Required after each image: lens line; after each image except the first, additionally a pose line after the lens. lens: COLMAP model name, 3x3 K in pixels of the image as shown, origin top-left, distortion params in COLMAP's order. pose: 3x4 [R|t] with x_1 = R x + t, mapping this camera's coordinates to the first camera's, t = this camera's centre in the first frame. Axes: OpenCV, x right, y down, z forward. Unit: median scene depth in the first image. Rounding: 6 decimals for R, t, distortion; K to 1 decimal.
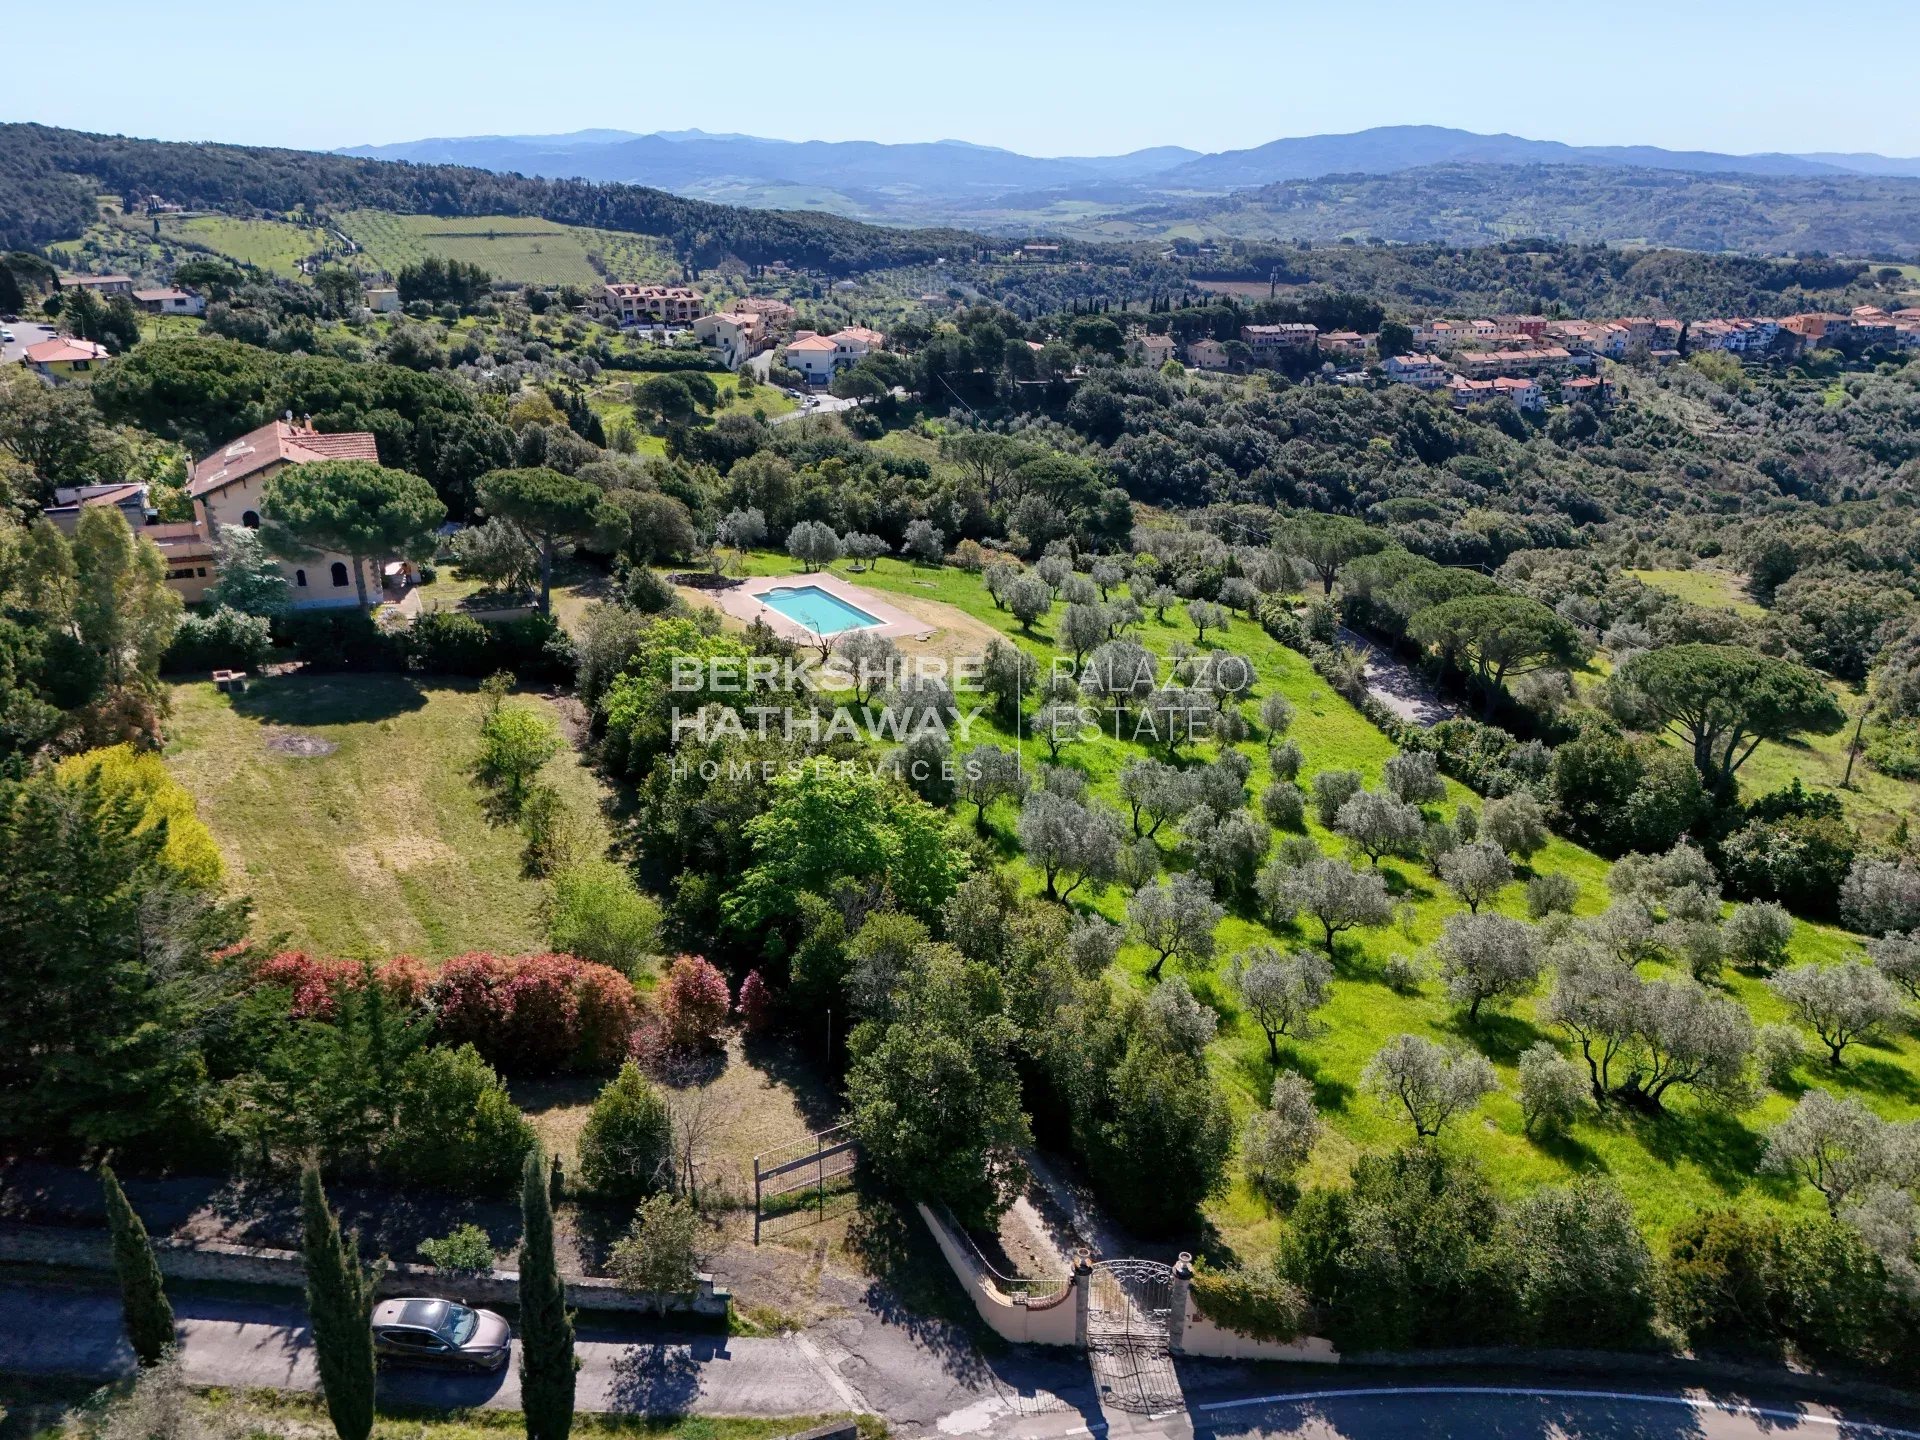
lens RADIAL K [[1420.7, 0, 956.2], [0, 1420.7, 717.7], [0, 0, 1]] dist [0.068929, -0.060273]
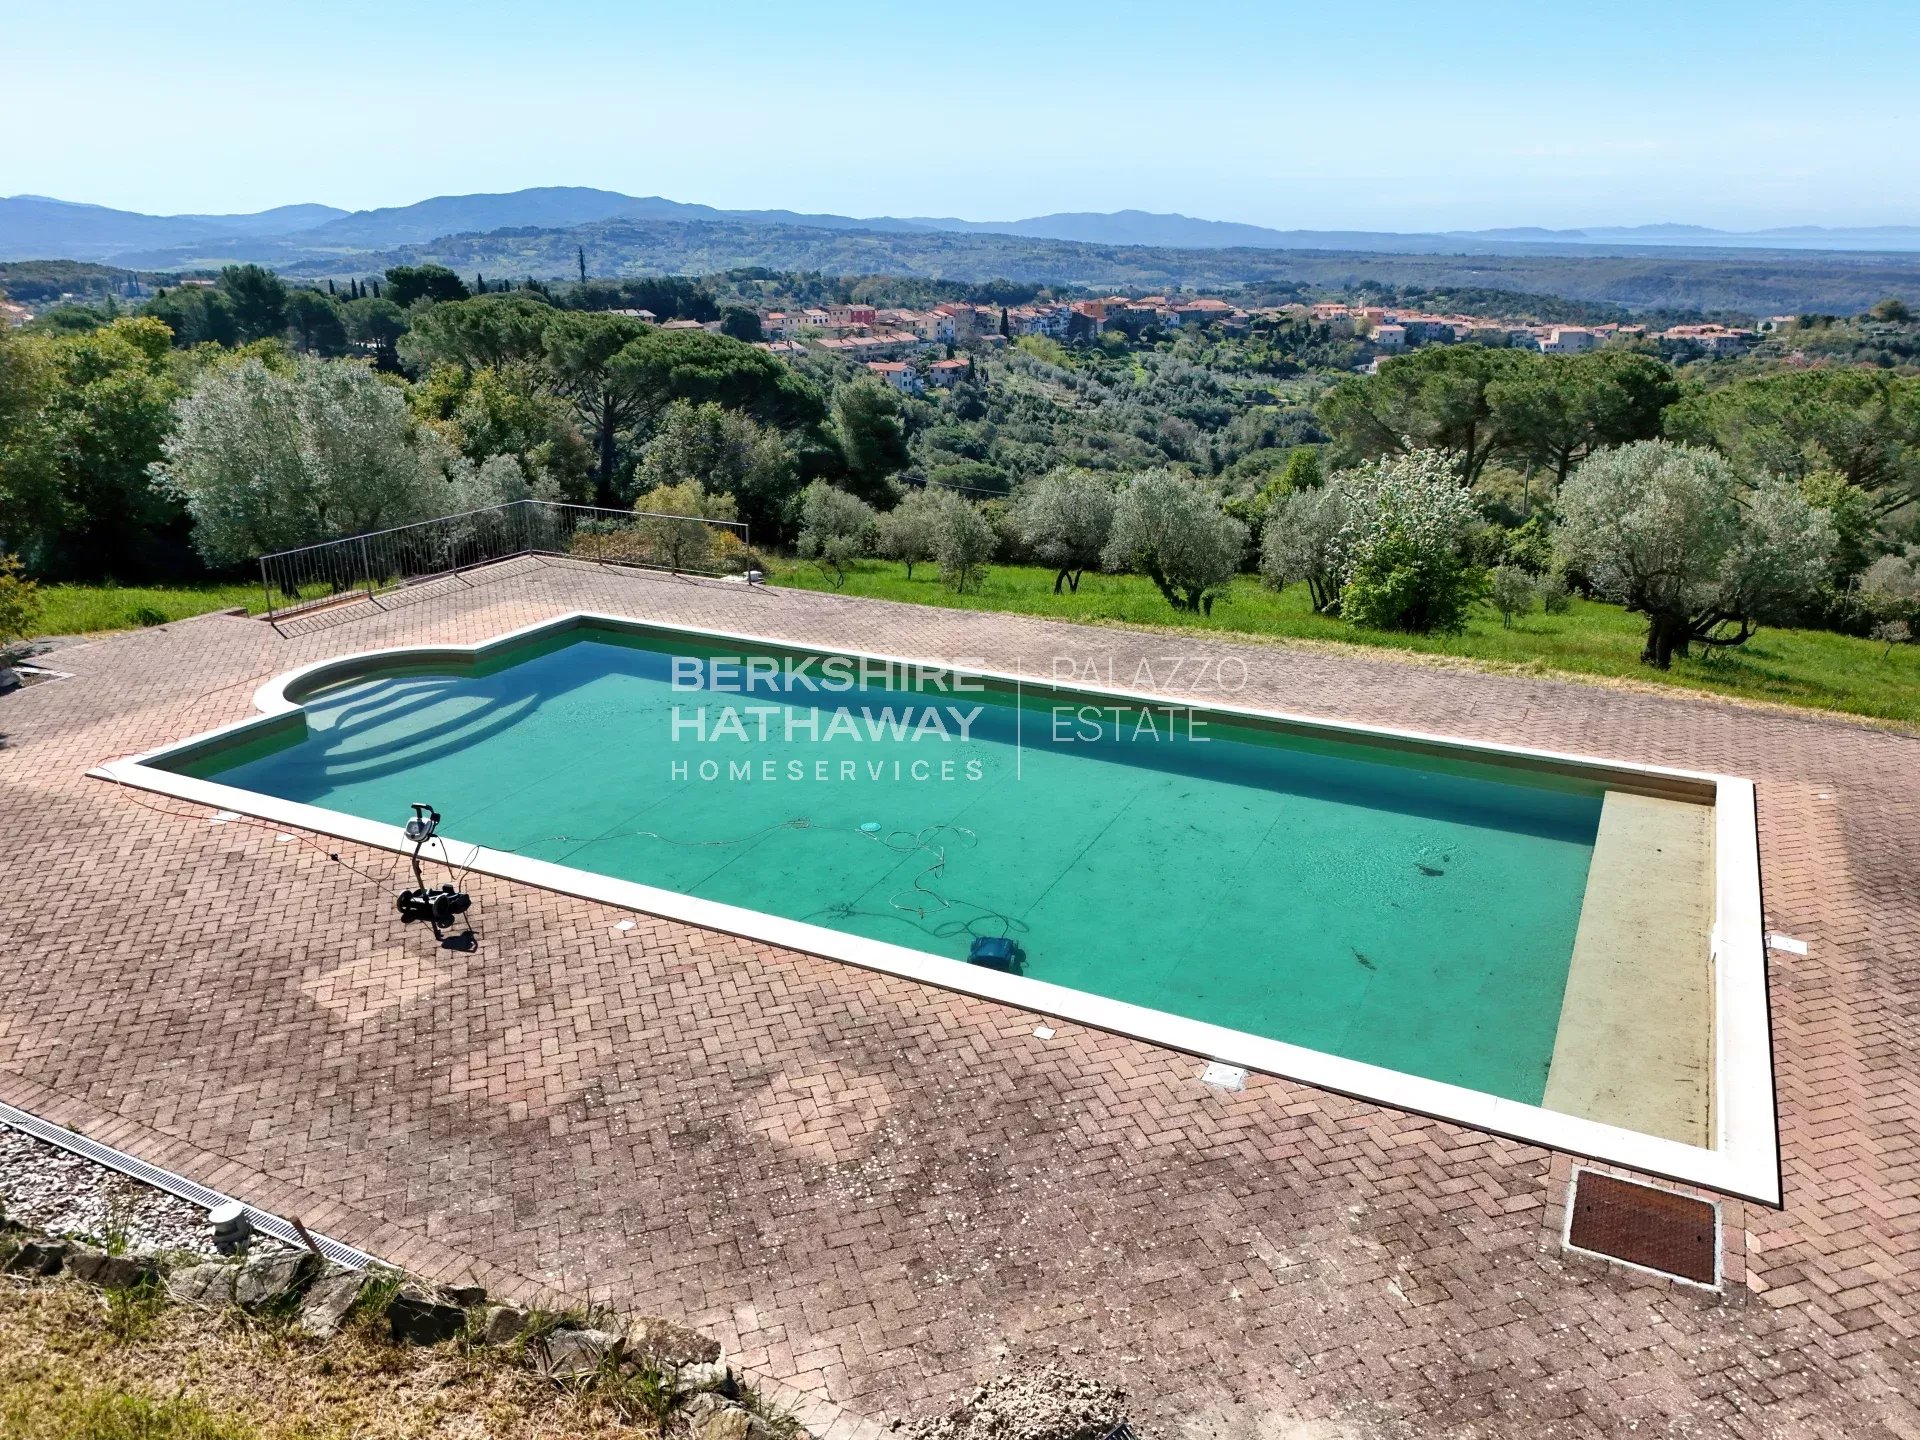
lens RADIAL K [[1420.7, 0, 958.8], [0, 1420.7, 721.4], [0, 0, 1]] dist [0.068929, -0.060273]
pose [[0.858152, -0.173394, 0.483229, -0.032274], [0.191037, 0.981498, 0.012928, -0.017316], [-0.476530, 0.081220, 0.875399, 0.191669]]
